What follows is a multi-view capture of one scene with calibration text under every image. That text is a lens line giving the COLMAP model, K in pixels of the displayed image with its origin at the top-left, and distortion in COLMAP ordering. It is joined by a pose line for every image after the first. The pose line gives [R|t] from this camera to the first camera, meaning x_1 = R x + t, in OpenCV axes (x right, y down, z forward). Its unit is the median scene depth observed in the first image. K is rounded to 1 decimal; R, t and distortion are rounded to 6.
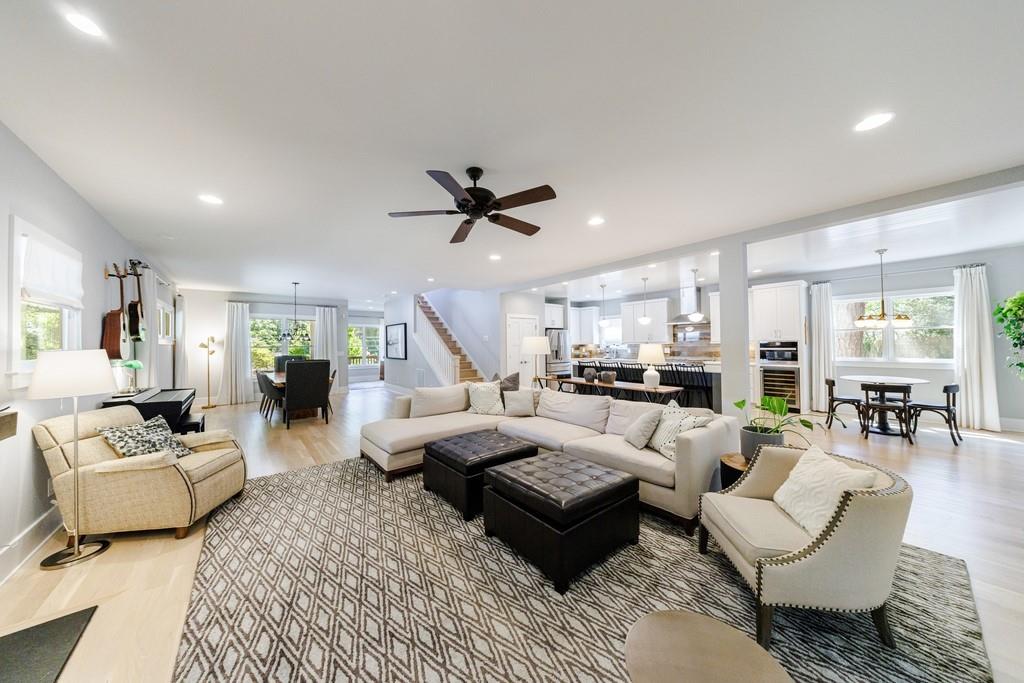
lens RADIAL K [[343.5, 0, 509.5], [0, 343.5, 332.8], [0, 0, 1]] dist [-0.019934, 0.000306]
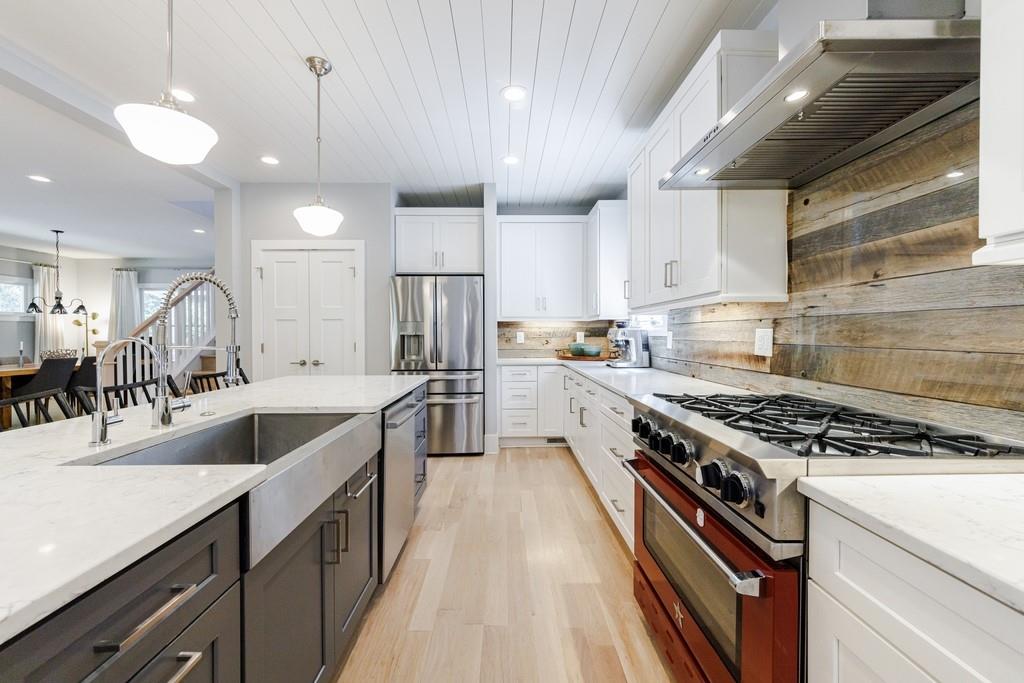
lens RADIAL K [[415.0, 0, 504.6], [0, 415.0, 336.7], [0, 0, 1]] dist [0.008003, -0.000172]
pose [[0.760869, 0.015486, -0.648721, 1.002987], [0.014267, 0.999074, 0.040583, 0.077034], [0.648749, -0.040133, 0.759943, 1.492780]]
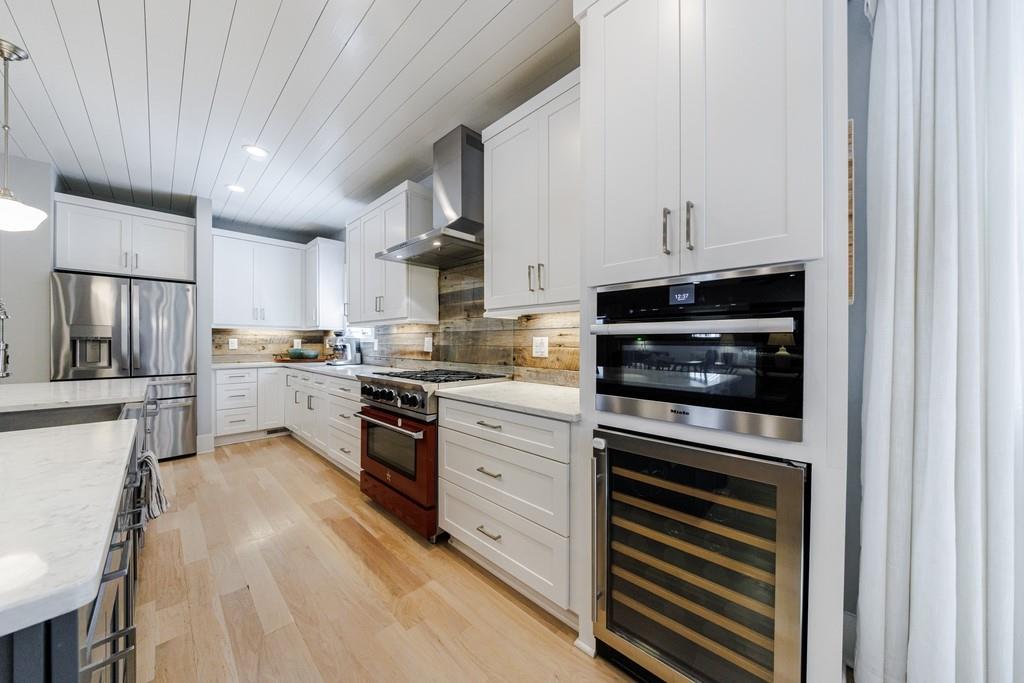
lens RADIAL K [[358.5, 0, 526.3], [0, 358.5, 344.6], [0, 0, 1]] dist [-0.000484, -0.000065]
pose [[0.995021, 0.014965, 0.098540, 1.052574], [-0.018507, 0.999211, 0.035133, 0.075252], [-0.097937, -0.036781, 0.994513, 1.257663]]
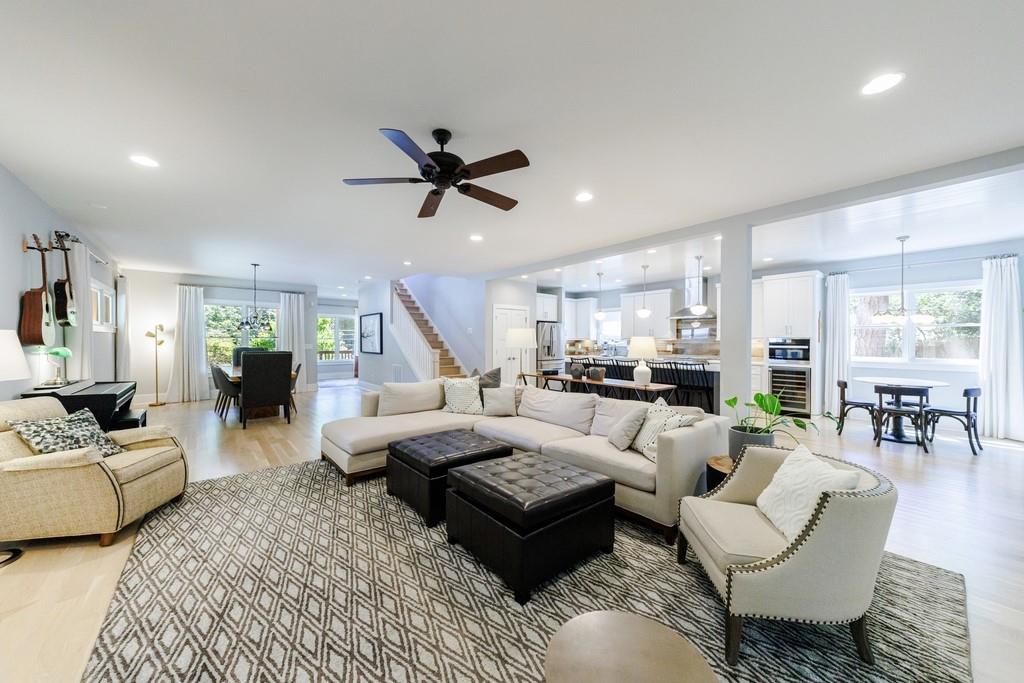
lens RADIAL K [[383.6, 0, 513.4], [0, 383.6, 339.1], [0, 0, 1]] dist [-0.015266, 0.001438]
pose [[0.999645, 0.018458, 0.019210, 0.057846], [-0.018953, 0.999484, 0.025944, 0.020608], [-0.018721, -0.026299, 0.999479, 0.000911]]
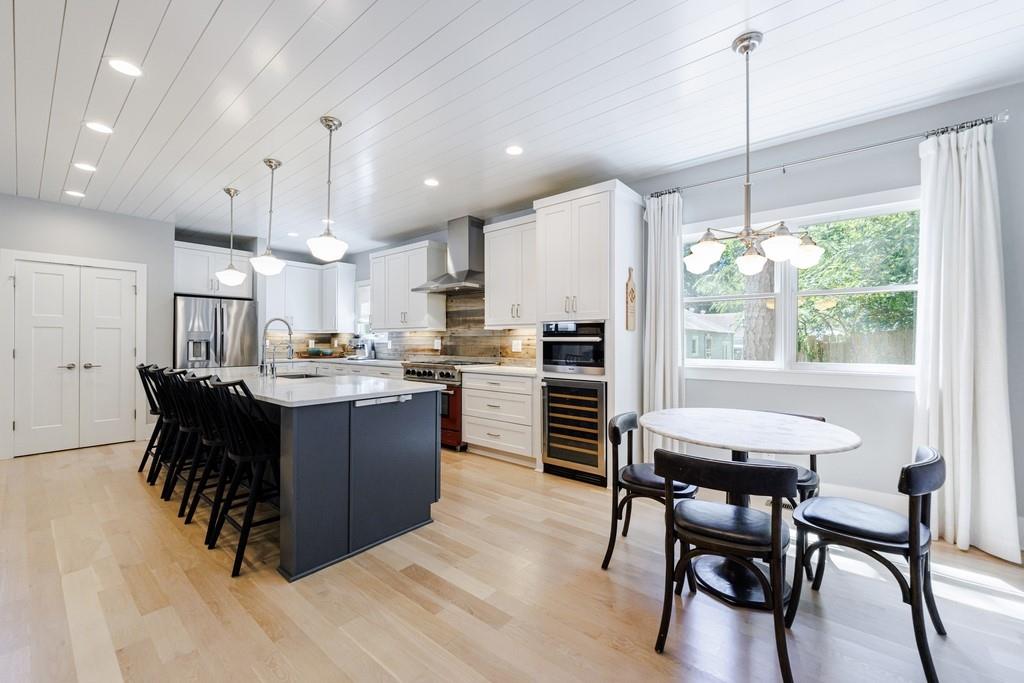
lens RADIAL K [[407.7, 0, 524.1], [0, 407.7, 337.4], [0, 0, 1]] dist [0.006140, -0.001811]
pose [[0.979131, 0.015527, 0.202637, 0.931177], [-0.019915, 0.999609, 0.019631, 0.053264], [-0.202253, -0.023257, 0.979057, 0.732776]]
